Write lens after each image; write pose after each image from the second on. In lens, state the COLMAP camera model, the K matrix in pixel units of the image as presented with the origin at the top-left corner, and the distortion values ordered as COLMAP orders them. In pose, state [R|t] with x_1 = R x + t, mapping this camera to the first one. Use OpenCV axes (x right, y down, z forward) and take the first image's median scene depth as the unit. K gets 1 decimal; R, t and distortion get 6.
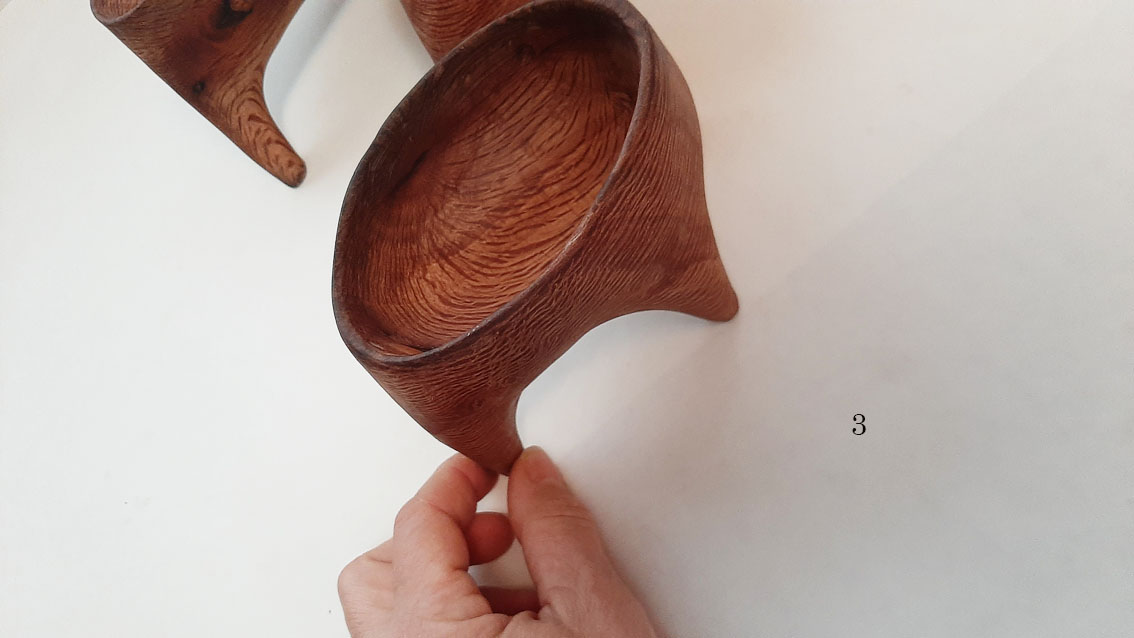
lens RADIAL K [[892.2, 0, 557.5], [0, 892.2, 324.6], [0, 0, 1]] dist [0.120646, -0.323732]
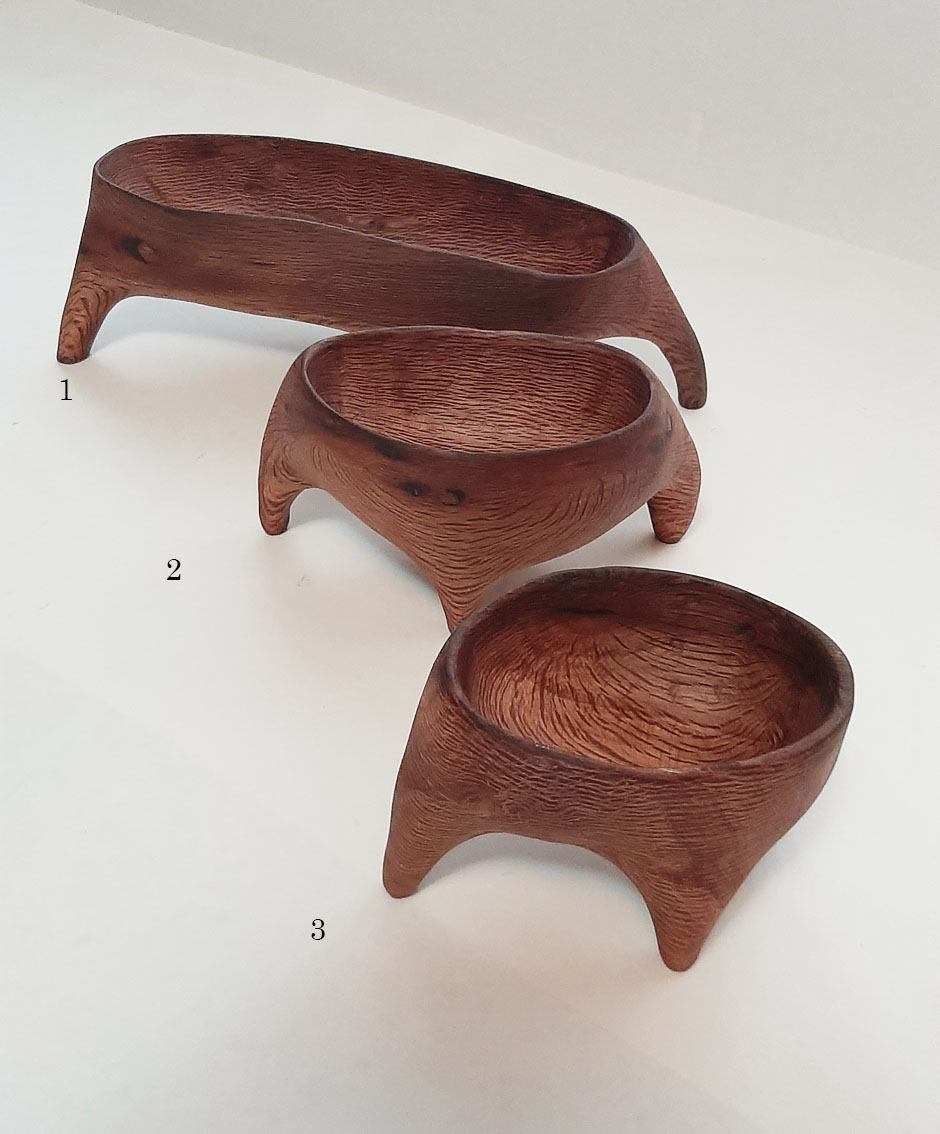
lens RADIAL K [[1316.4, 0, 469.7], [0, 1316.4, 520.6], [0, 0, 1]] dist [0.108679, -0.019206]
pose [[0.609352, 0.778443, -0.150723, -0.100346], [-0.784546, 0.564418, -0.256747, 0.272505], [-0.114792, 0.274698, 0.954654, -0.475174]]
